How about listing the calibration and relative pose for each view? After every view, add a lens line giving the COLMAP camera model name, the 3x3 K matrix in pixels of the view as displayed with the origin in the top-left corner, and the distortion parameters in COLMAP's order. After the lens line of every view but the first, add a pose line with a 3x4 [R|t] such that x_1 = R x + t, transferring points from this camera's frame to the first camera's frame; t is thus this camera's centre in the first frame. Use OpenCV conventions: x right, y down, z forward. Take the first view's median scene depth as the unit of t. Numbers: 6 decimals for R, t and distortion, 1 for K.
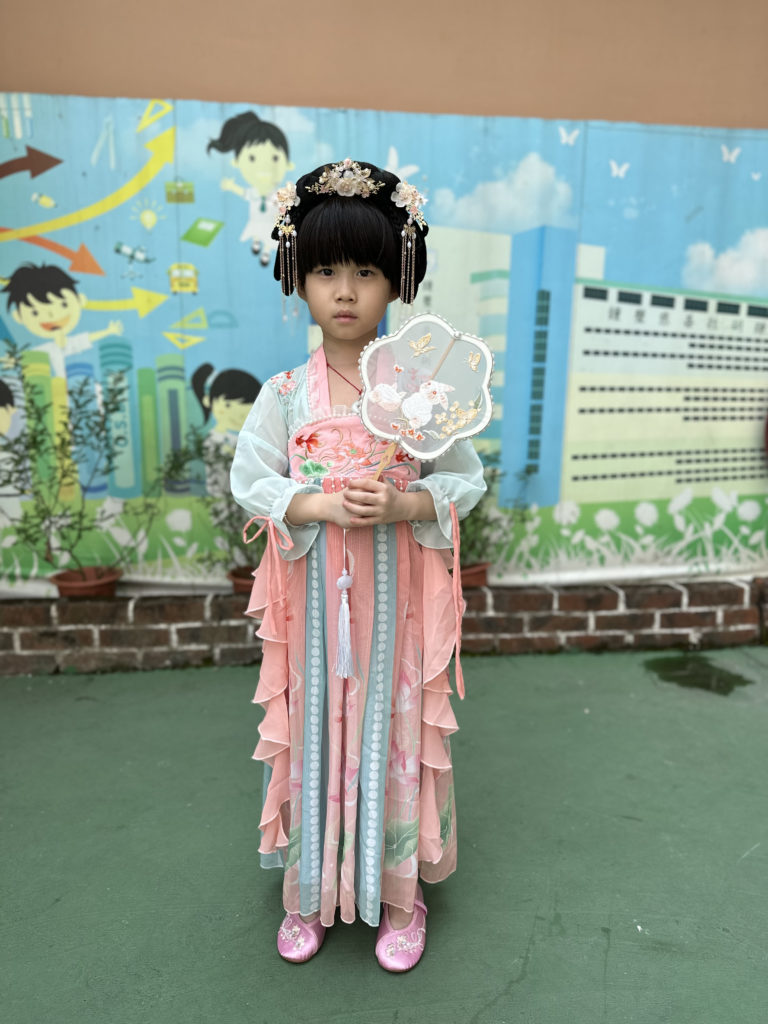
lens RADIAL K [[736.4, 0, 378.8], [0, 736.4, 505.0], [0, 0, 1]] dist [0.030811, -0.033938]
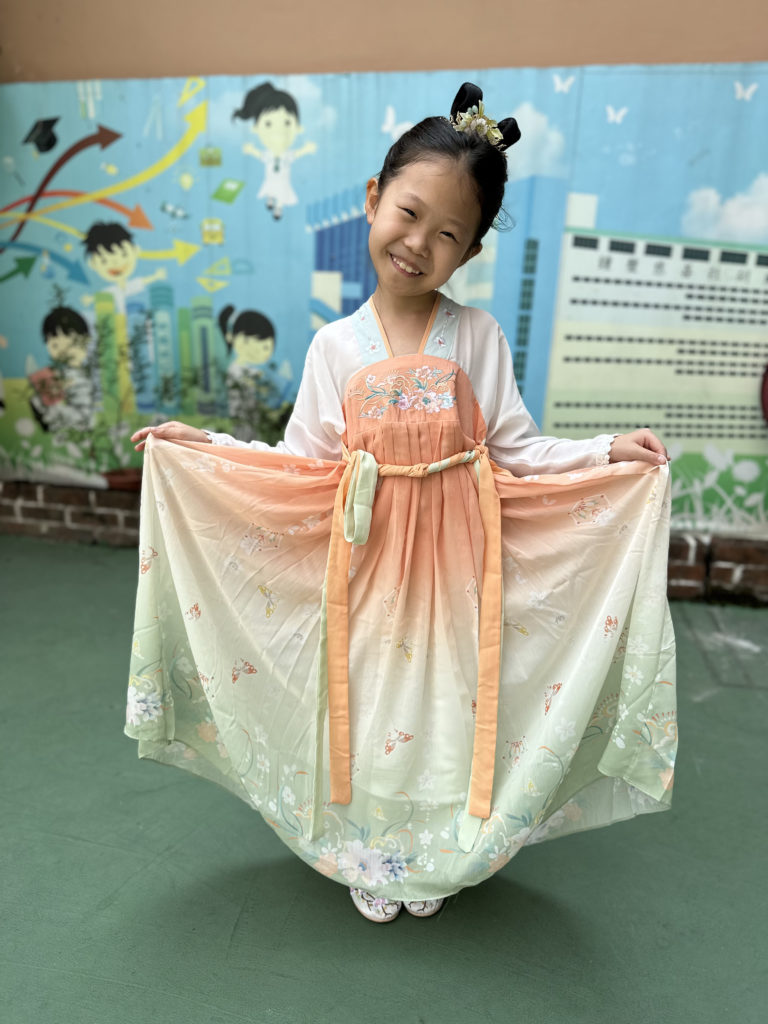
lens RADIAL K [[736.4, 0, 378.5], [0, 736.4, 501.5], [0, 0, 1]] dist [0.030811, -0.033938]
pose [[0.950118, 0.100659, -0.295200, 0.380969], [-0.076422, 0.992771, 0.092553, -0.006377], [0.302382, -0.065376, 0.950942, -0.077206]]
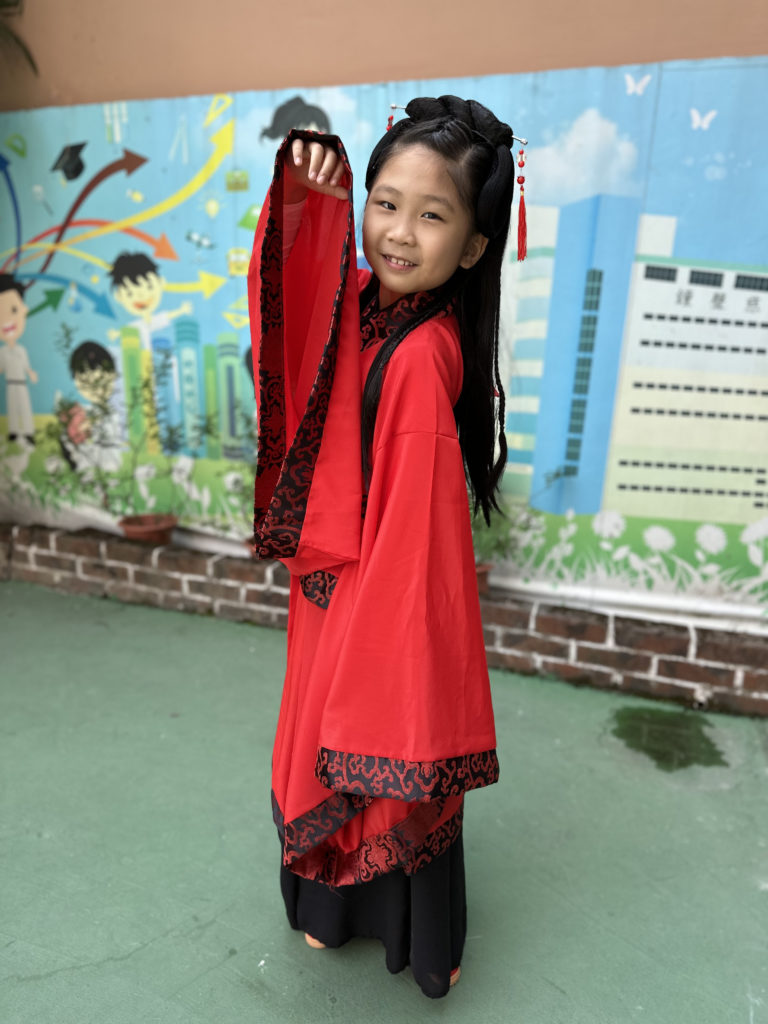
lens RADIAL K [[736.4, 0, 379.0], [0, 736.4, 504.9], [0, 0, 1]] dist [0.030811, -0.033938]
pose [[0.897557, 0.131542, -0.420817, 0.419743], [-0.097518, 0.990046, 0.101482, -0.083829], [0.429978, -0.050049, 0.901451, 0.093533]]
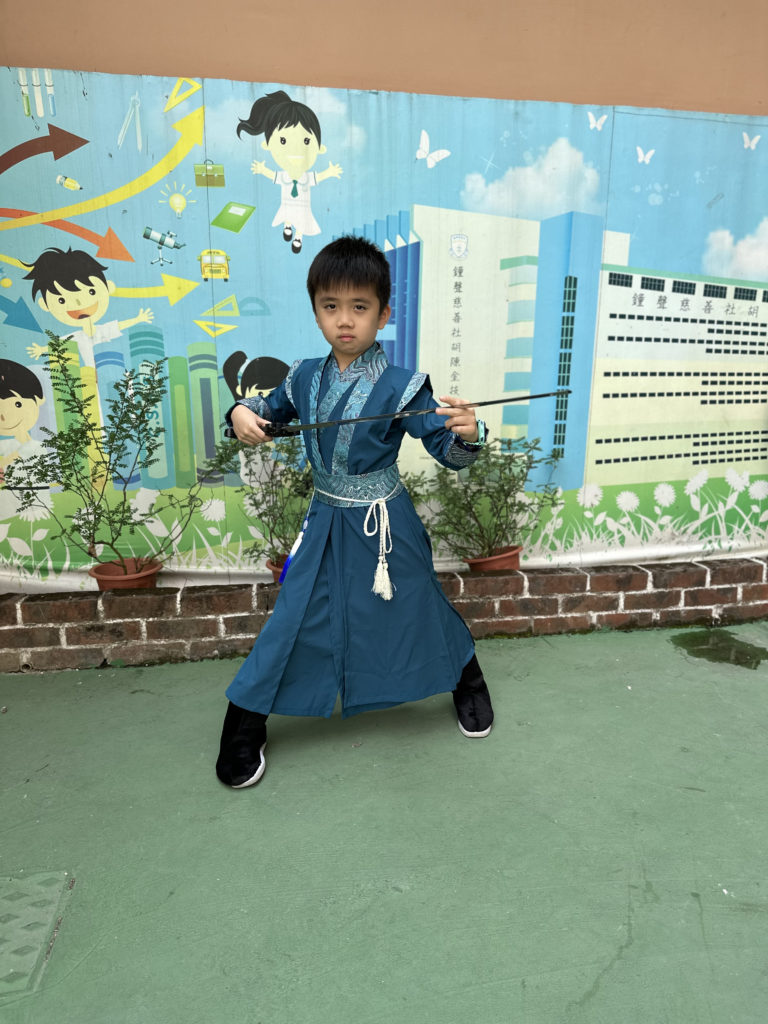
lens RADIAL K [[736.4, 0, 392.0], [0, 736.4, 515.0], [0, 0, 1]] dist [0.030811, -0.033938]
pose [[0.997797, -0.018247, 0.063779, -0.097008], [0.014979, 0.998568, 0.051349, -0.021123], [-0.064625, -0.050281, 0.996642, -0.010682]]
